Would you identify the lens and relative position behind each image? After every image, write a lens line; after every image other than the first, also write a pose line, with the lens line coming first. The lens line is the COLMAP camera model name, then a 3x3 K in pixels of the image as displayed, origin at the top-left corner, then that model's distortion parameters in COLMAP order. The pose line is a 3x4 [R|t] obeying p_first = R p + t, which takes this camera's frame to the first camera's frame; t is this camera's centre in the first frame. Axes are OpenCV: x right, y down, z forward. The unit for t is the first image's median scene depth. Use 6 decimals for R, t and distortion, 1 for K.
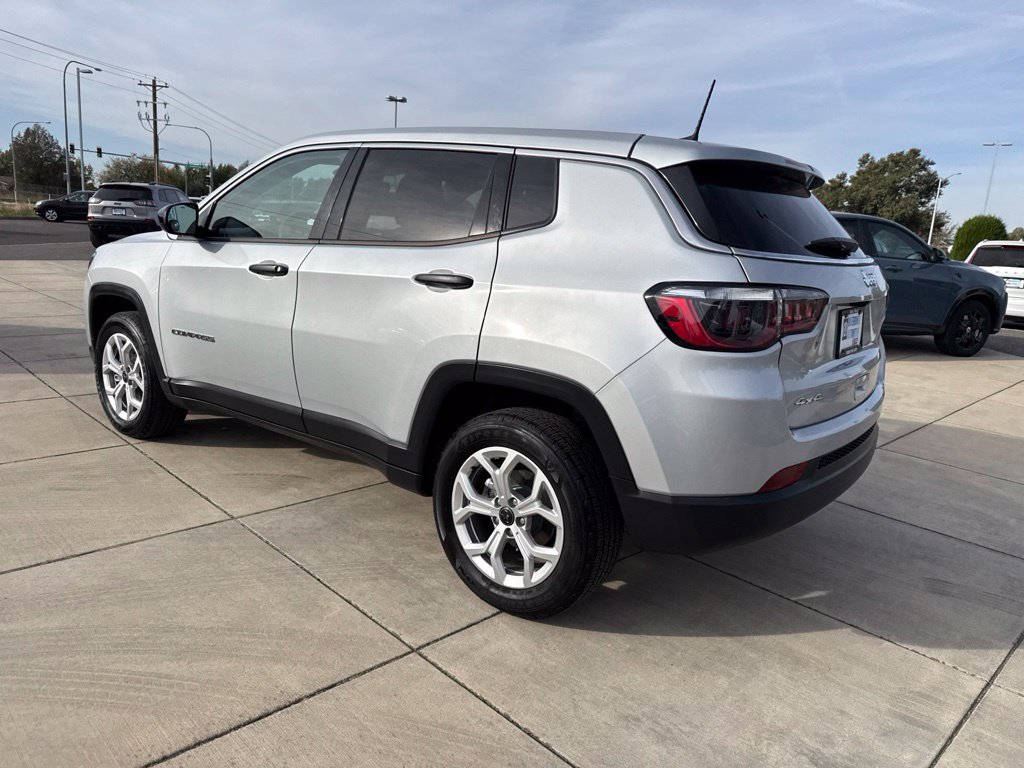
lens RADIAL K [[720.2, 0, 518.5], [0, 720.2, 382.6], [0, 0, 1]] dist [0.043056, -0.058747]
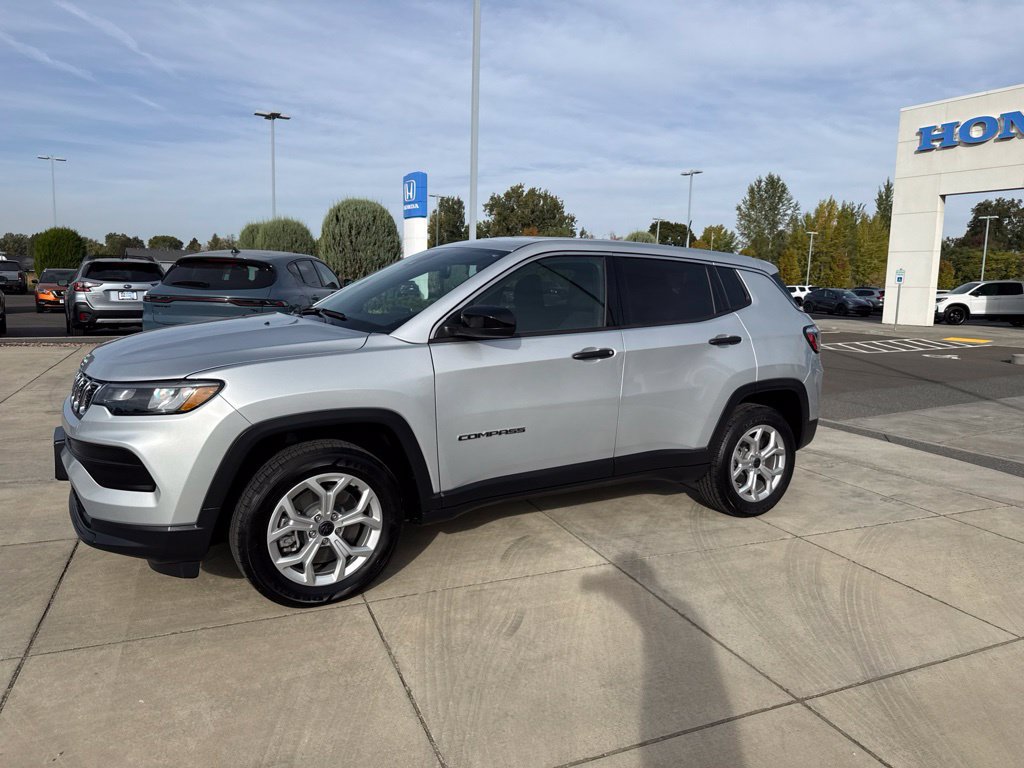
lens RADIAL K [[720.2, 0, 518.8], [0, 720.2, 379.4], [0, 0, 1]] dist [0.043056, -0.058747]
pose [[0.359615, -0.179300, 0.915712, -1.604274], [0.188980, 0.975022, 0.116697, -0.297965], [-0.913763, 0.131086, 0.384517, 0.700440]]
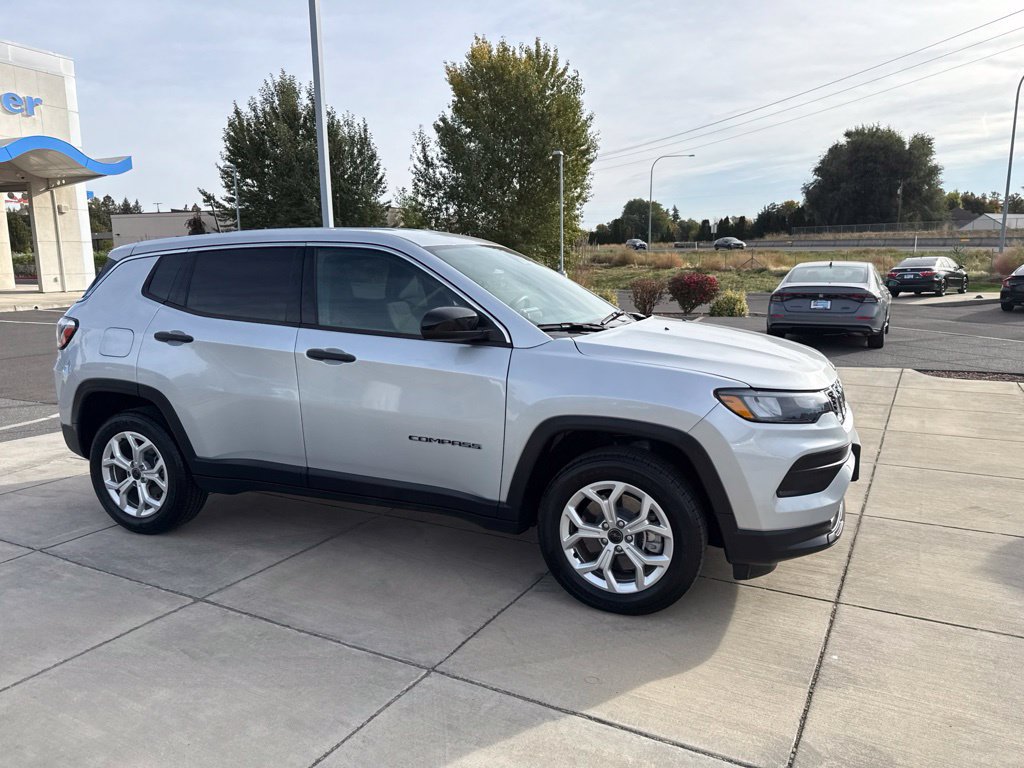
lens RADIAL K [[720.2, 0, 514.6], [0, 720.2, 386.7], [0, 0, 1]] dist [0.043056, -0.058747]
pose [[-0.957613, -0.006661, -0.287981, 0.065861], [-0.112159, 0.929461, 0.351458, -0.652385], [0.265326, 0.368860, -0.890811, 2.713257]]
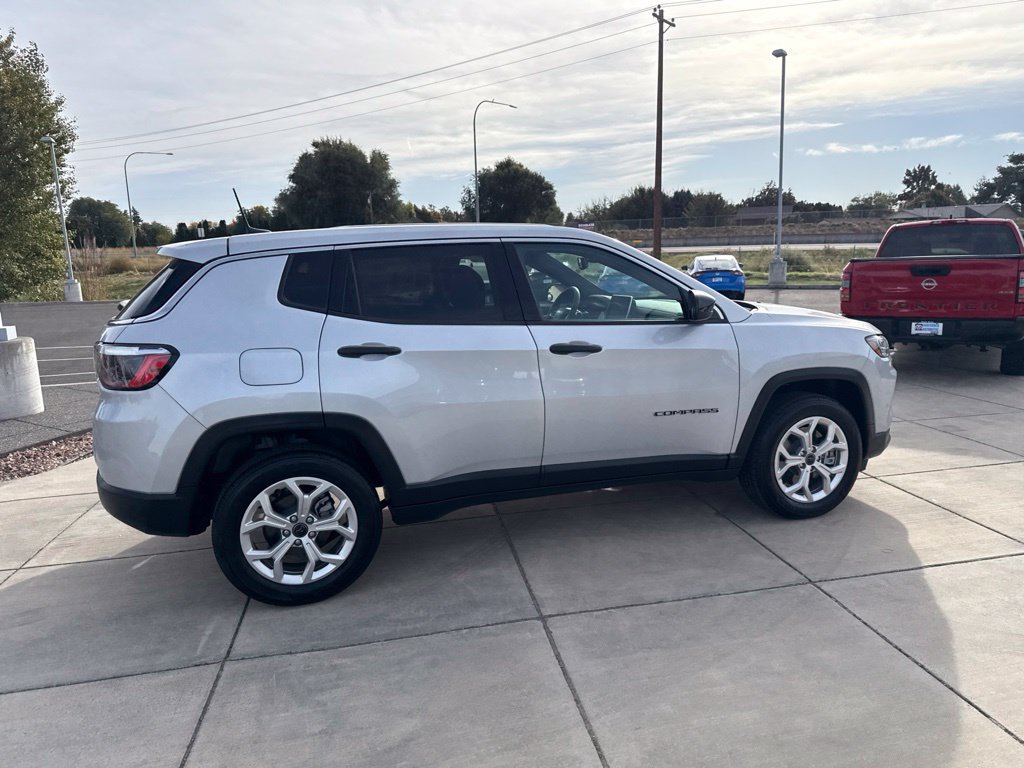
lens RADIAL K [[720.2, 0, 521.6], [0, 720.2, 389.6], [0, 0, 1]] dist [0.043056, -0.058747]
pose [[-0.552688, 0.104165, -0.826852, 1.066943], [-0.184412, 0.952276, 0.243232, -0.457877], [0.812728, 0.286913, -0.507103, 2.108712]]
